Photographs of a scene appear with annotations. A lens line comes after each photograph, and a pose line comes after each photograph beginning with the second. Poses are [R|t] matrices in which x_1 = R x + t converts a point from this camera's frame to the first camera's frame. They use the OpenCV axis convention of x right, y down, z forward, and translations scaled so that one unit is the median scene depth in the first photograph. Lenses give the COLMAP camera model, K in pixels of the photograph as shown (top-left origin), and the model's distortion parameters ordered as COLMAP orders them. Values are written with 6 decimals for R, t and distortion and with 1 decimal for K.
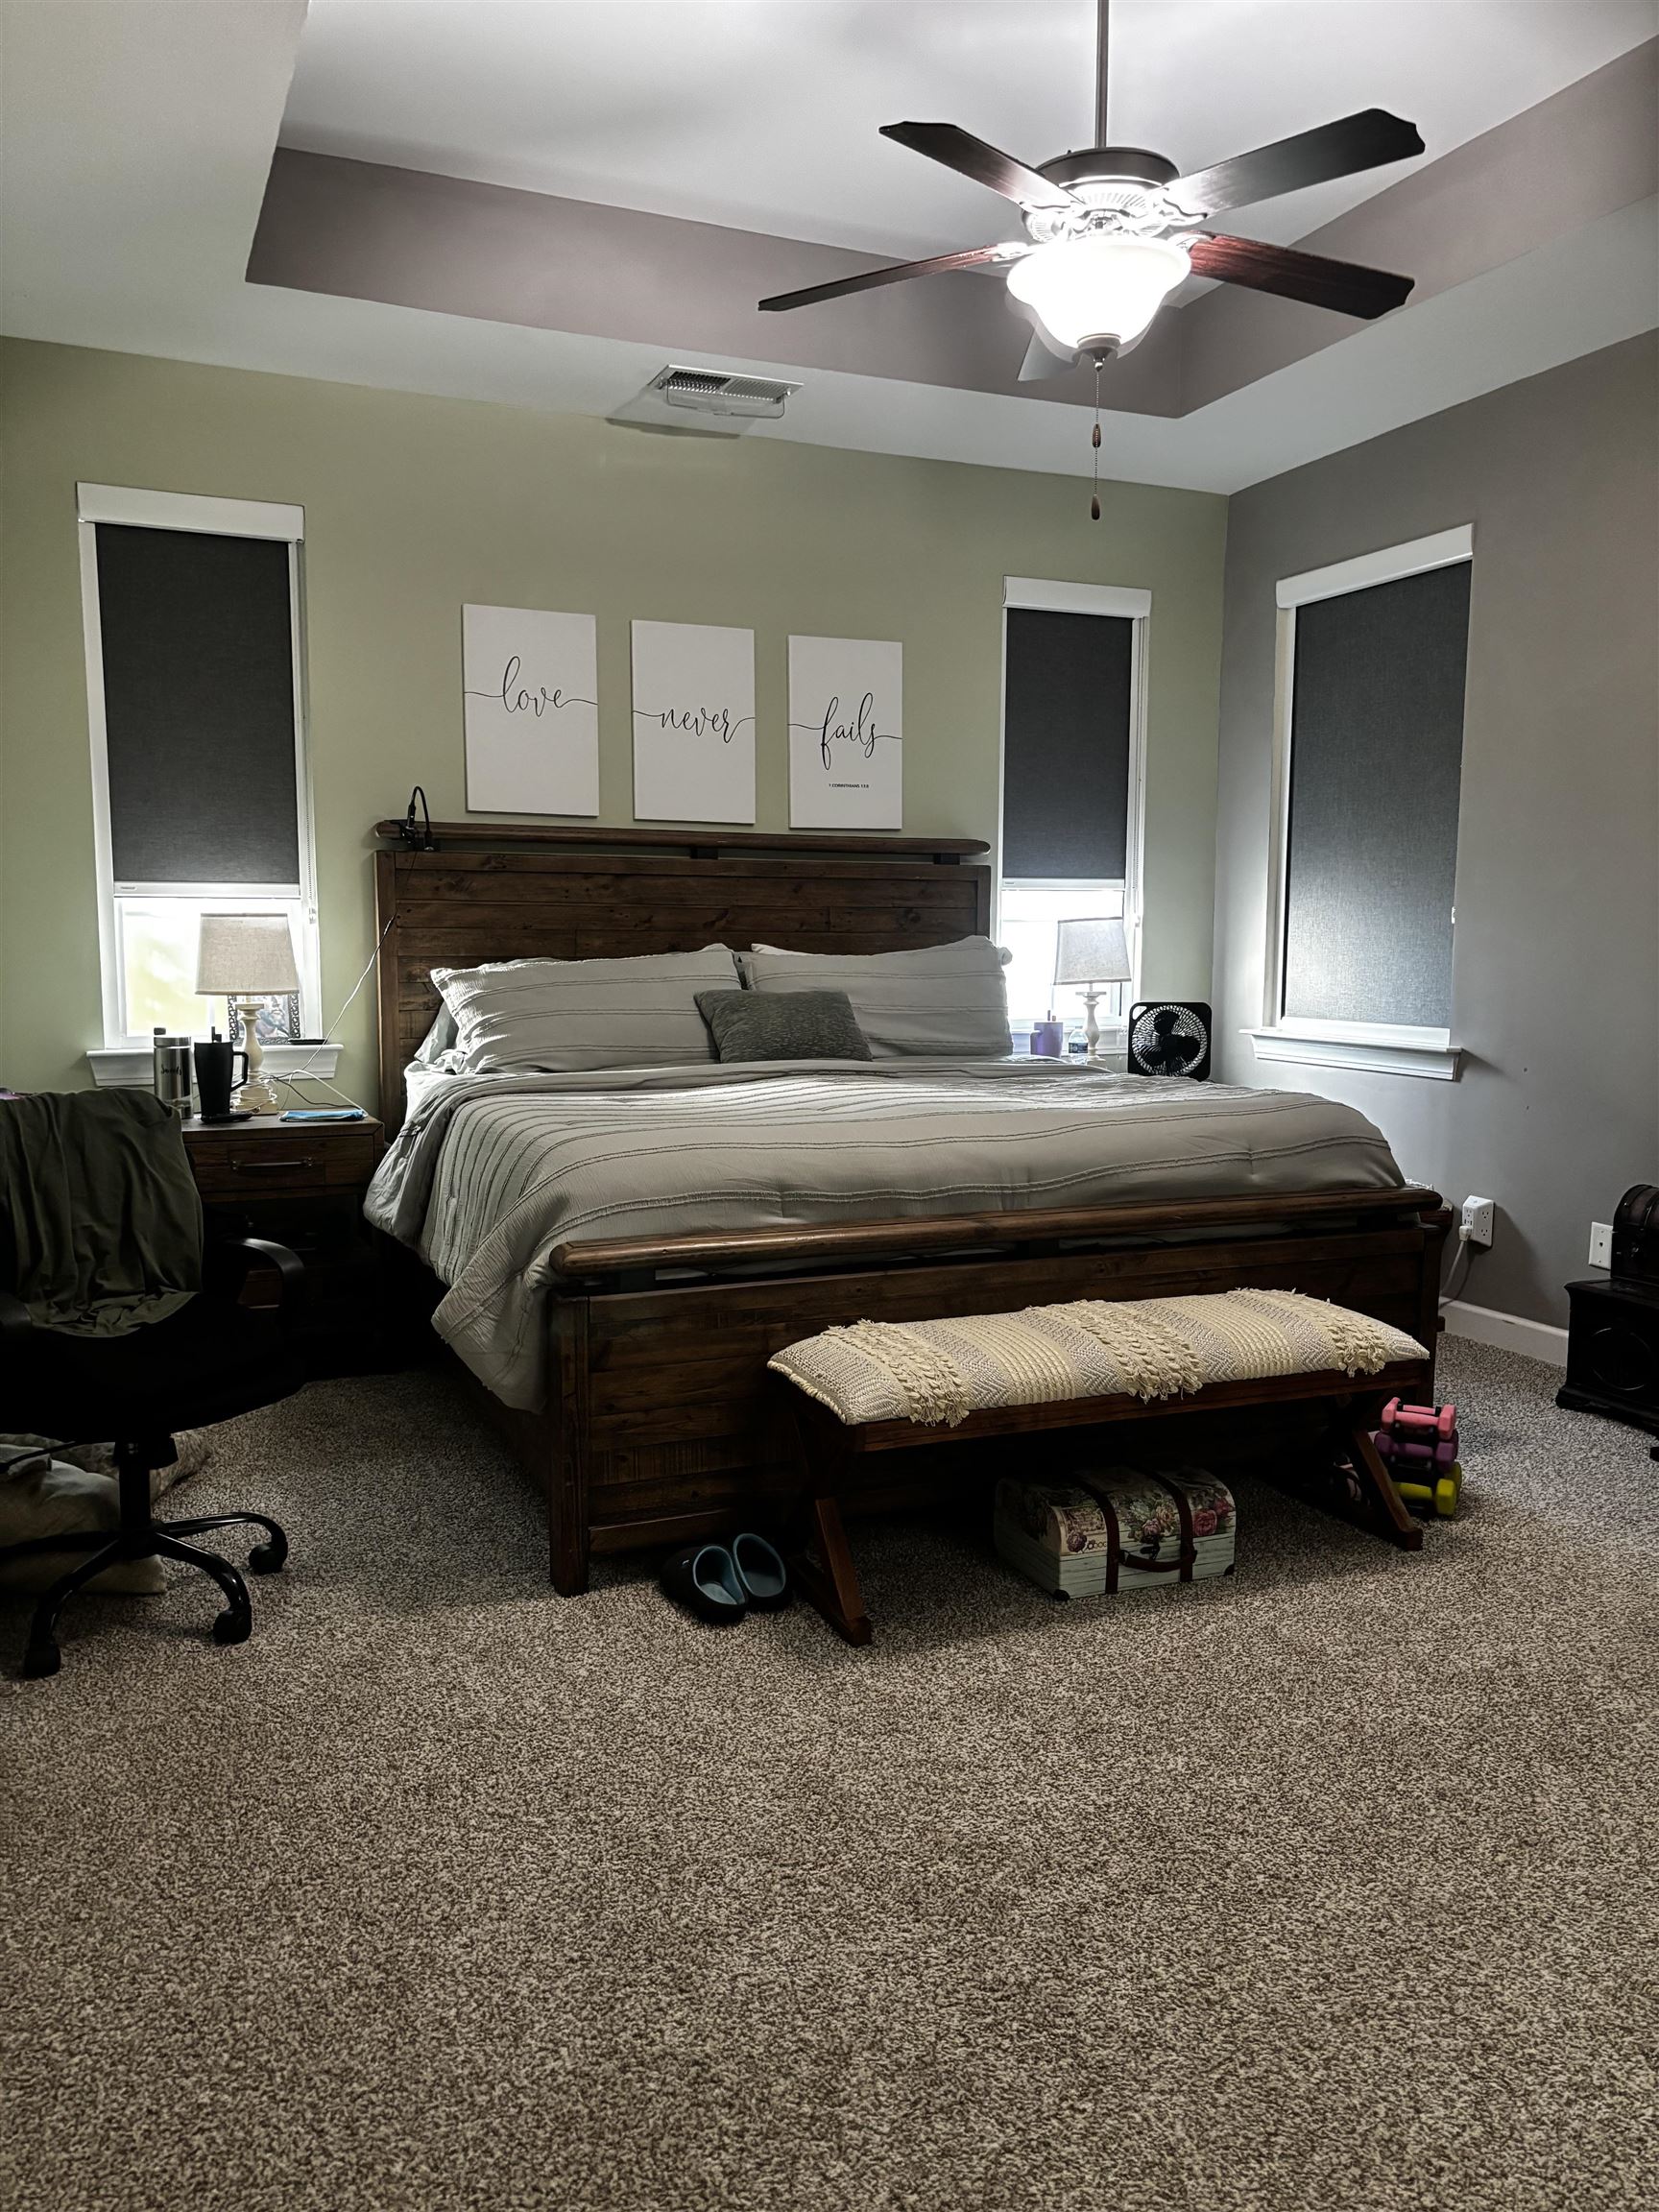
lens RADIAL K [[1653.4, 0, 803.2], [0, 1653.4, 1099.3], [0, 0, 1]] dist [0.058645, -0.076315]
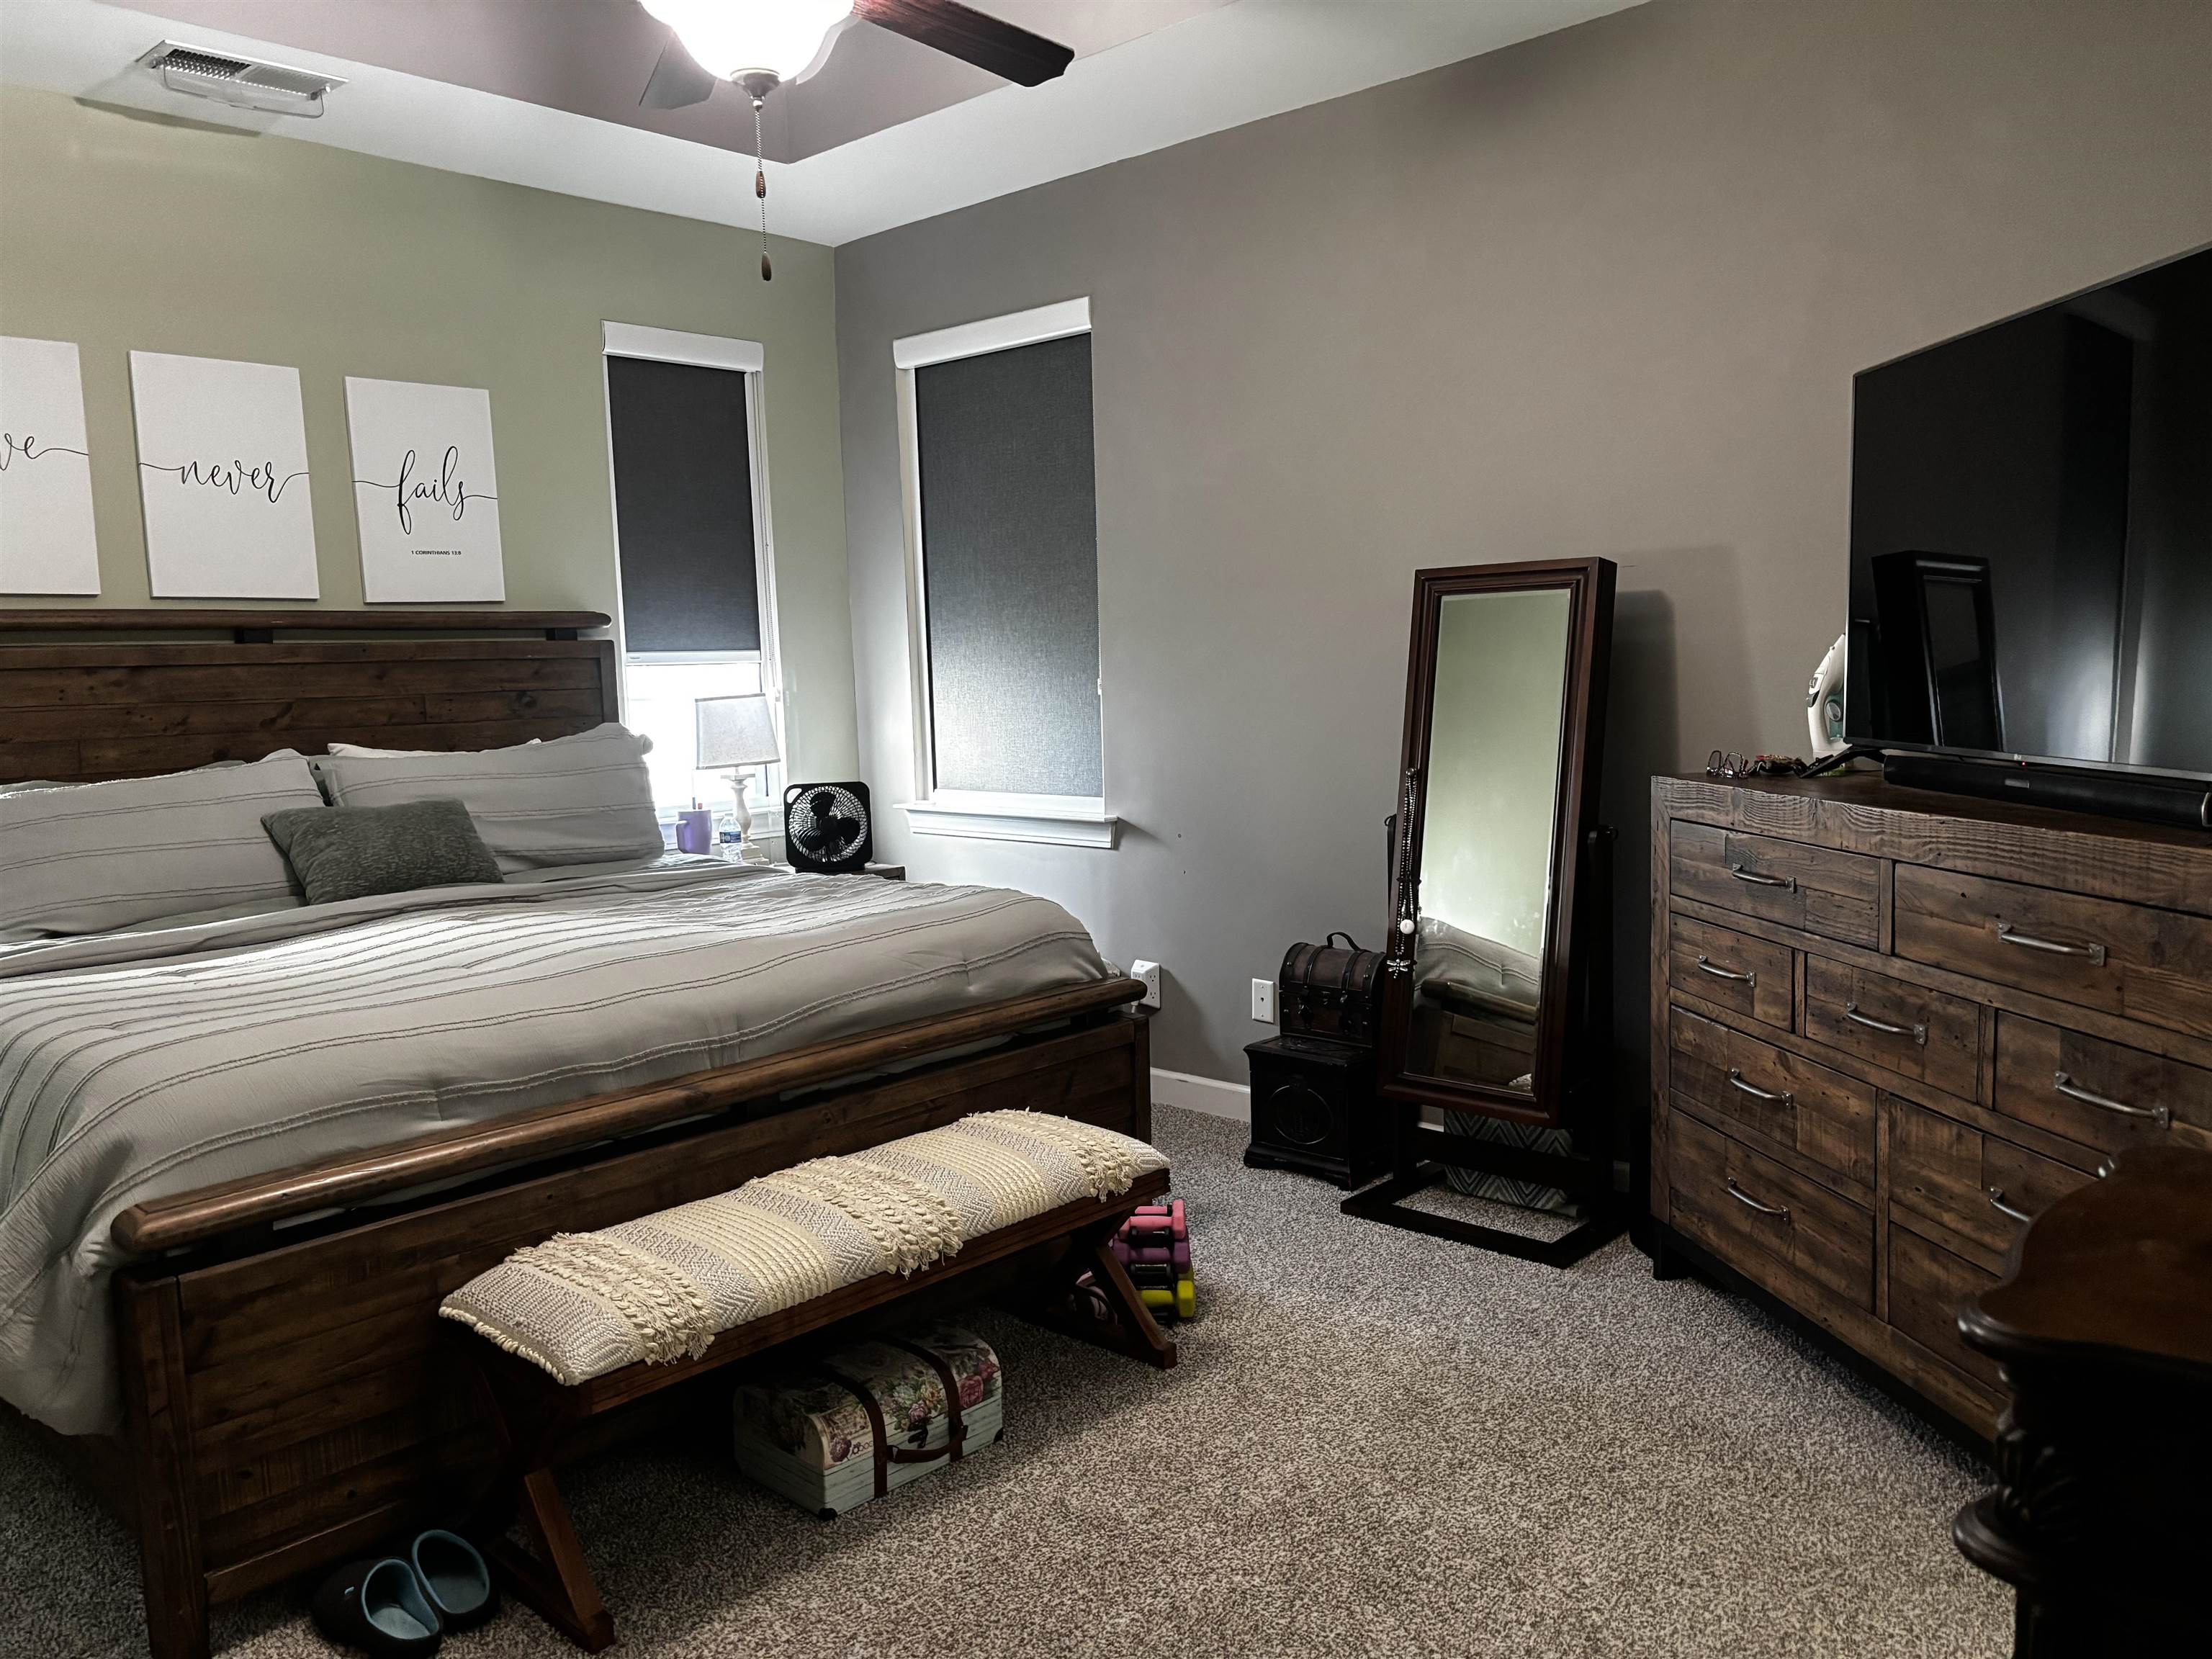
lens RADIAL K [[1653.4, 0, 1106.0], [0, 1653.4, 829.5], [0, 0, 1]] dist [0.058645, -0.076315]
pose [[0.907401, -0.074197, 0.413665, -0.042168], [0.074947, 0.997083, 0.014440, -0.054712], [-0.413530, 0.017900, 0.910315, 0.123360]]
